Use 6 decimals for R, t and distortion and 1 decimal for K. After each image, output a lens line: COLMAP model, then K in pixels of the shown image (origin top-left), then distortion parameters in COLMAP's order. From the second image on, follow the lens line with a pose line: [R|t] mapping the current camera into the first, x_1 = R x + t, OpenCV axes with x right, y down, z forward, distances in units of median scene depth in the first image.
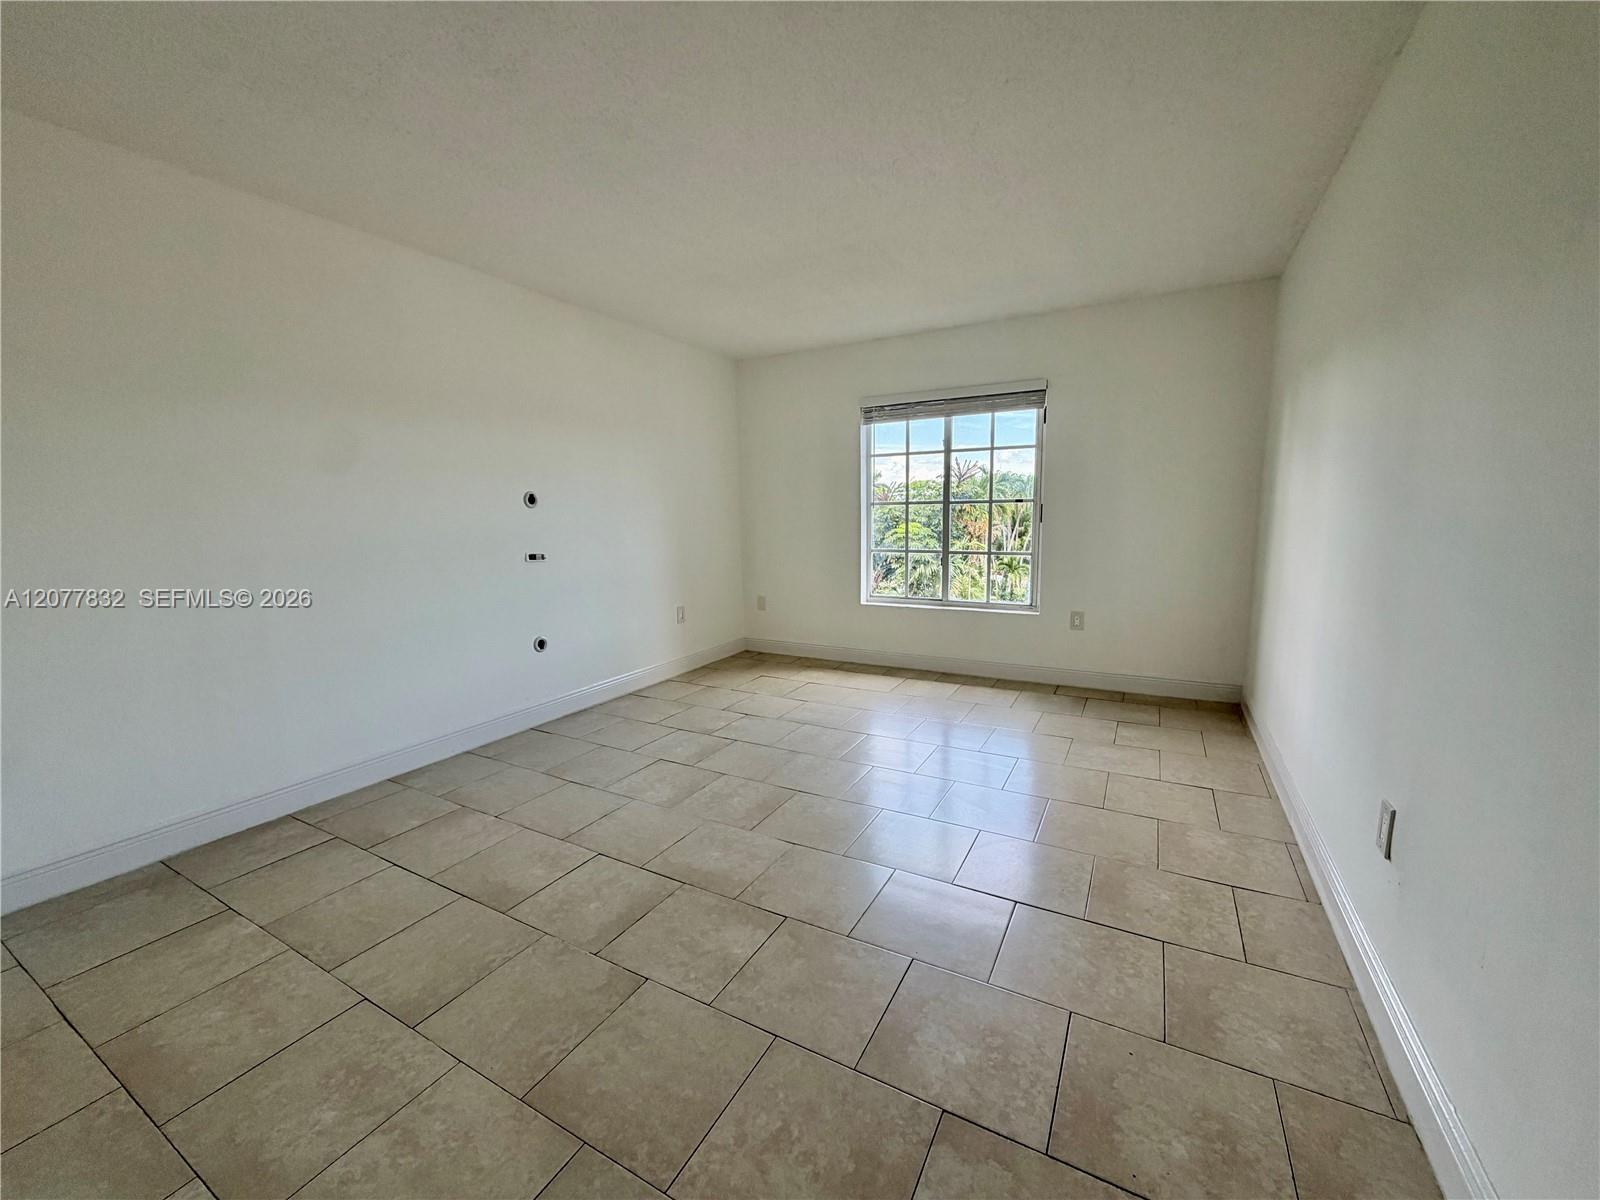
lens RADIAL K [[637.7, 0, 795.7], [0, 637.7, 602.4], [0, 0, 1]] dist [-0.000589, -0.000083]
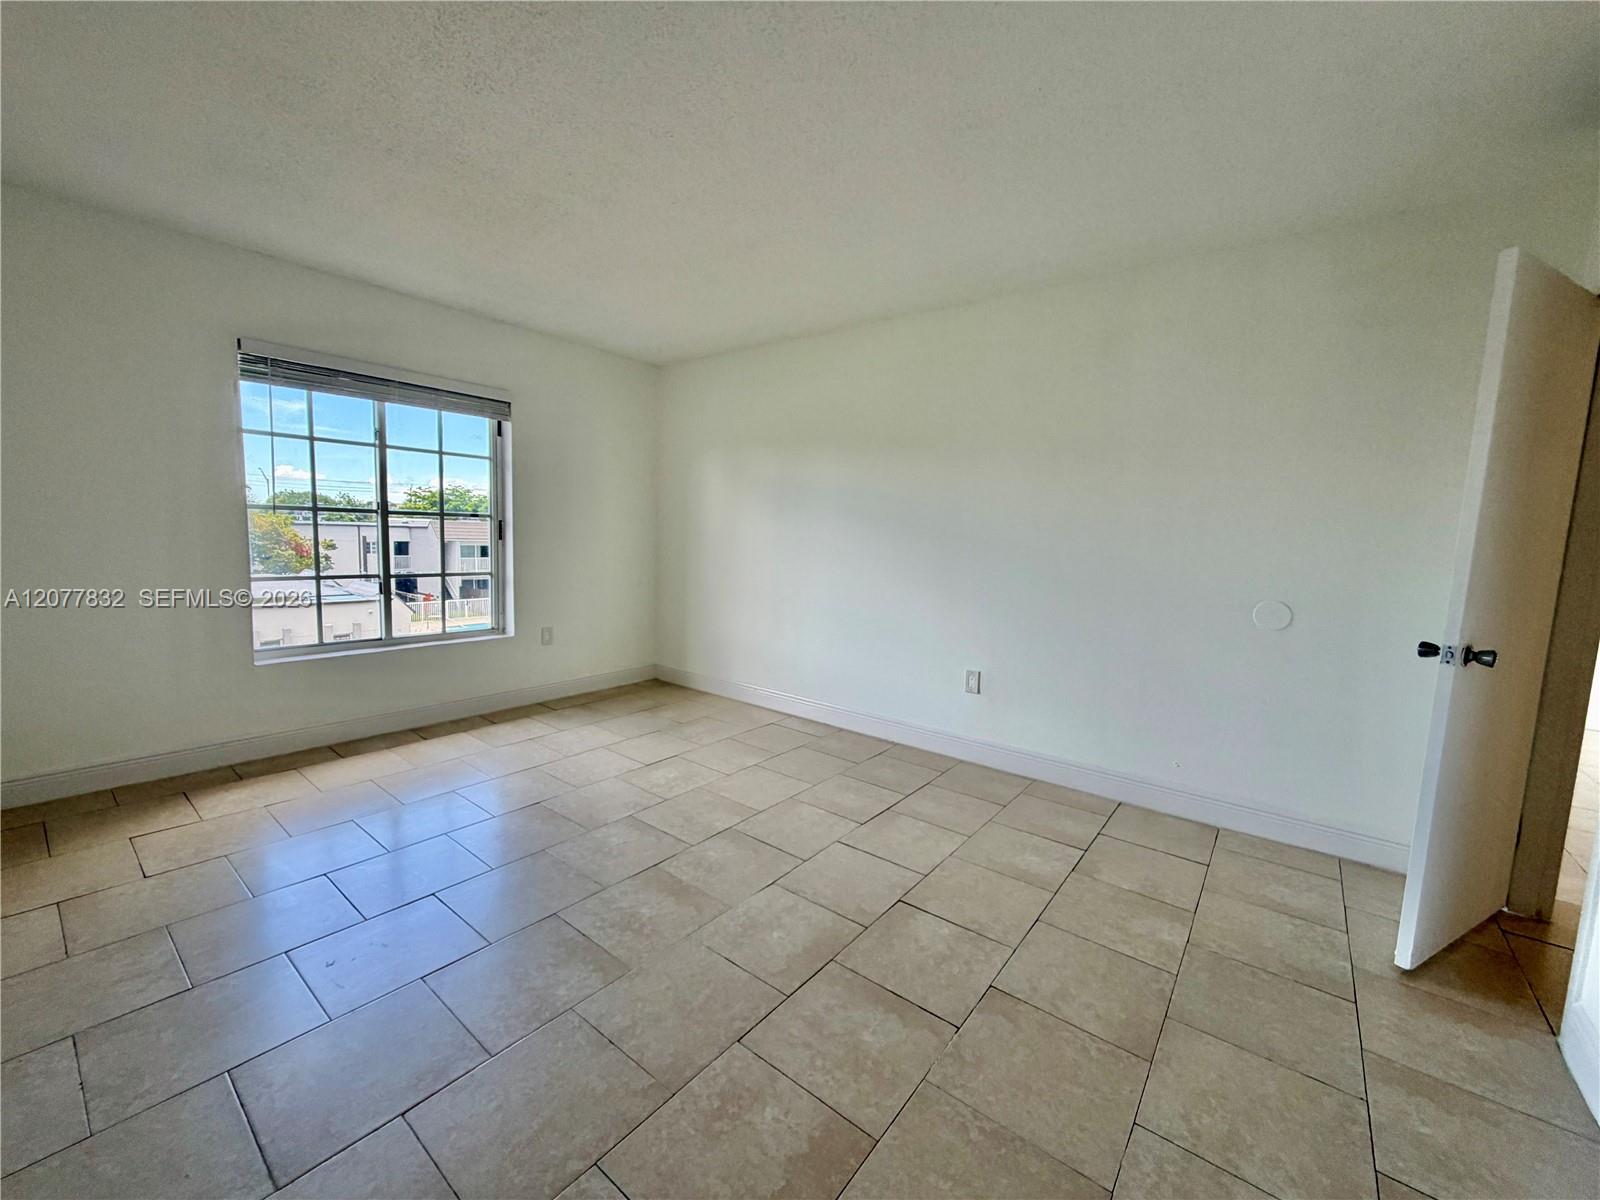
lens RADIAL K [[637.7, 0, 795.7], [0, 637.7, 602.4], [0, 0, 1]] dist [-0.000589, -0.000083]
pose [[0.159338, -0.086158, 0.983457, -0.500399], [0.104651, 0.992046, 0.069955, -0.055214], [-0.981662, 0.091773, 0.167087, 0.431396]]
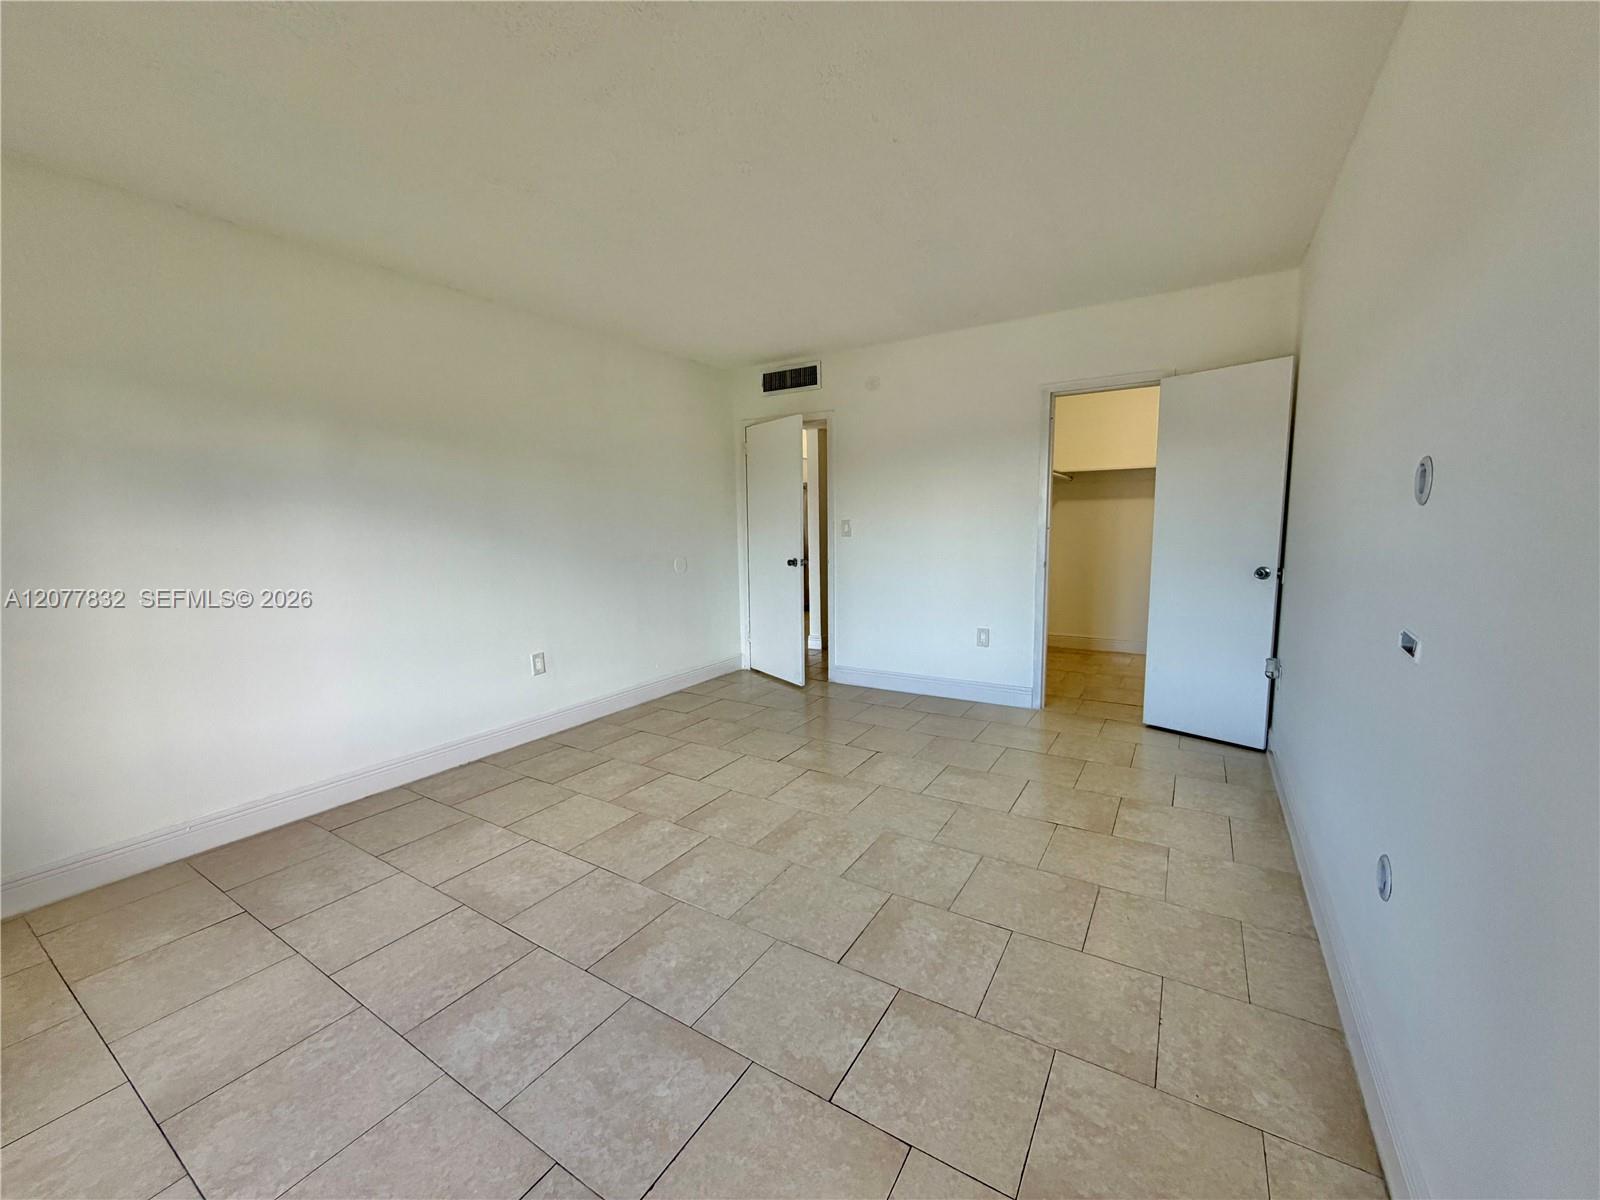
lens RADIAL K [[637.7, 0, 795.7], [0, 637.7, 602.4], [0, 0, 1]] dist [-0.000589, -0.000083]
pose [[-0.997836, 0.032769, 0.057009, -0.080182], [0.046814, 0.962854, 0.265935, -0.172476], [-0.046177, 0.268028, -0.962304, 1.160898]]
